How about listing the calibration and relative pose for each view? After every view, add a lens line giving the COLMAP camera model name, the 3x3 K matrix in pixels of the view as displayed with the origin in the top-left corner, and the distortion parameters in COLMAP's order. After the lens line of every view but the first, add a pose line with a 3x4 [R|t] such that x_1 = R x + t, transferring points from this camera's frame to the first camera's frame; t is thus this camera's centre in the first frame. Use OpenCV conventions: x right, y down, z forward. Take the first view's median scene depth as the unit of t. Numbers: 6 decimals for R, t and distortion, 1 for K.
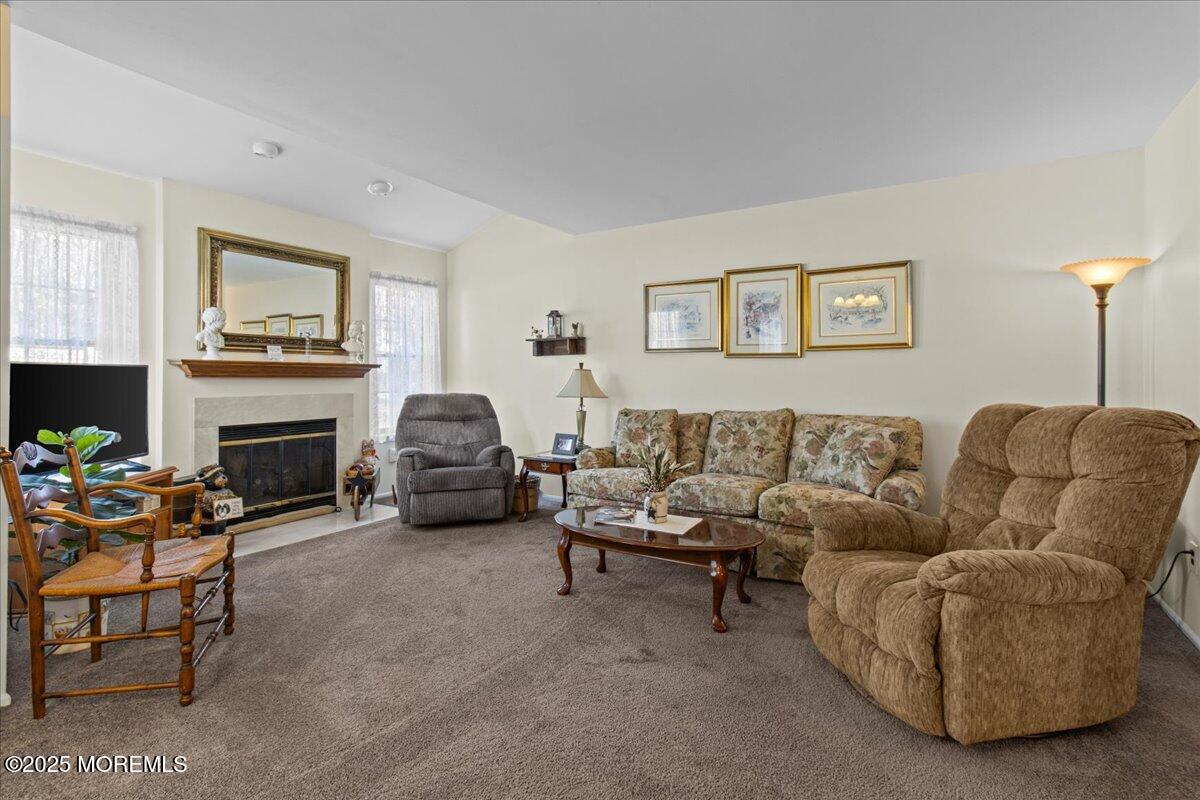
lens RADIAL K [[559.2, 0, 605.1], [0, 559.2, 374.3], [0, 0, 1]] dist [-0.001639, -0.000018]
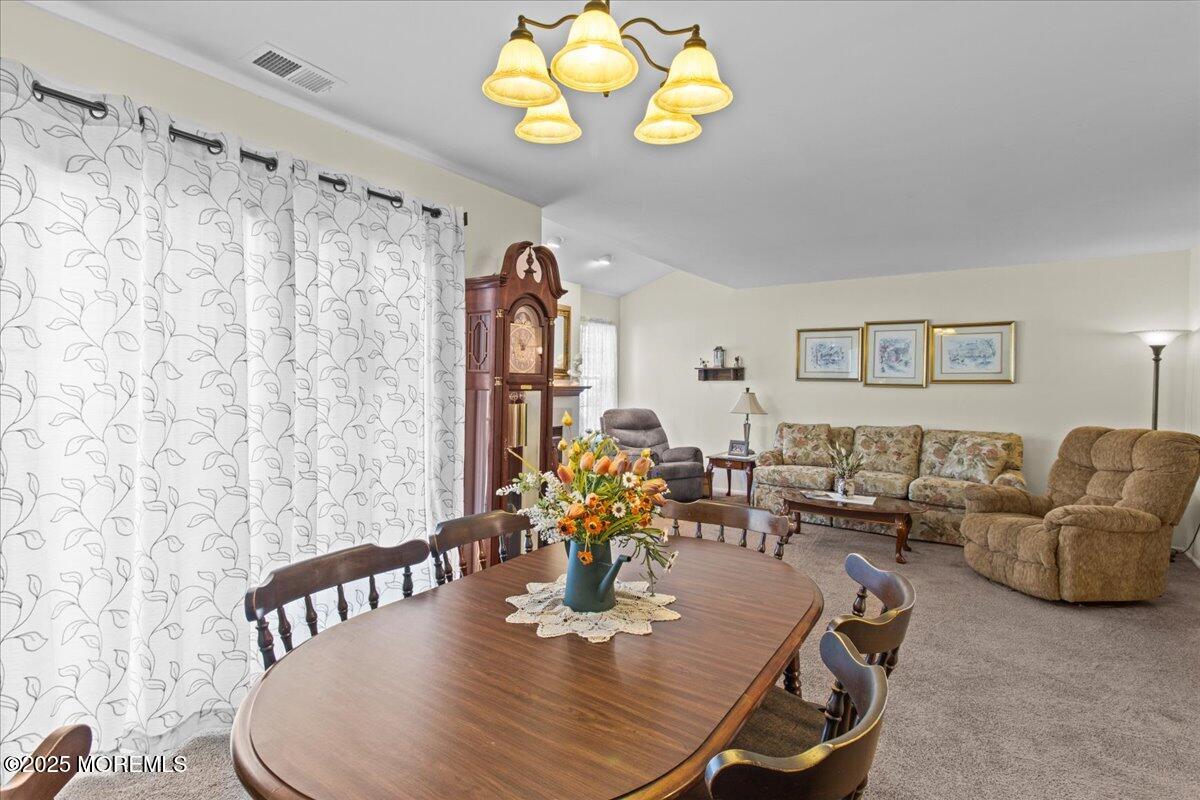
lens RADIAL K [[561.1, 0, 604.8], [0, 561.1, 391.5], [0, 0, 1]] dist [-0.000228, -0.000738]
pose [[0.998169, 0.014028, -0.058836, -0.342051], [-0.013065, 0.999775, 0.016708, -0.033041], [0.059057, -0.015909, 0.998128, -0.404933]]
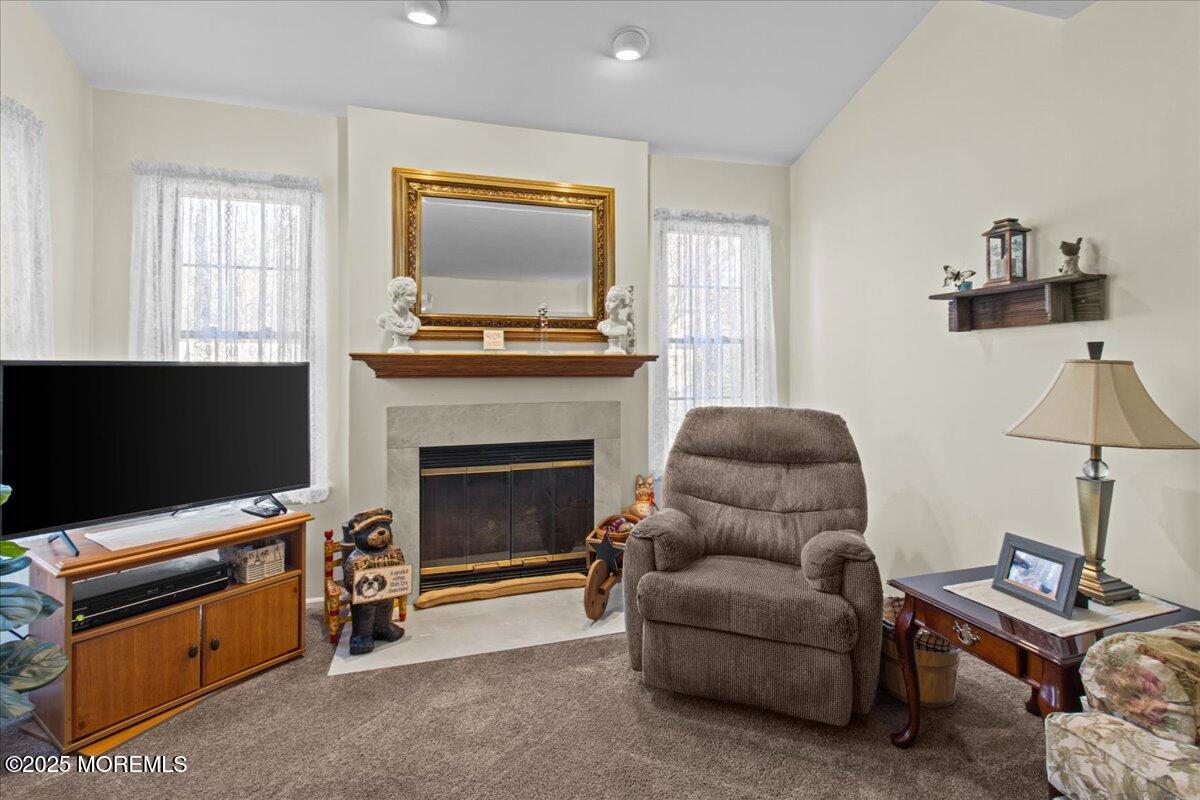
lens RADIAL K [[559.2, 0, 605.1], [0, 559.2, 374.3], [0, 0, 1]] dist [-0.001639, -0.000018]
pose [[0.749091, 0.006437, -0.662436, -0.046433], [0.005791, 0.999851, 0.016264, -0.008819], [0.662442, -0.016019, 0.748942, 0.598142]]
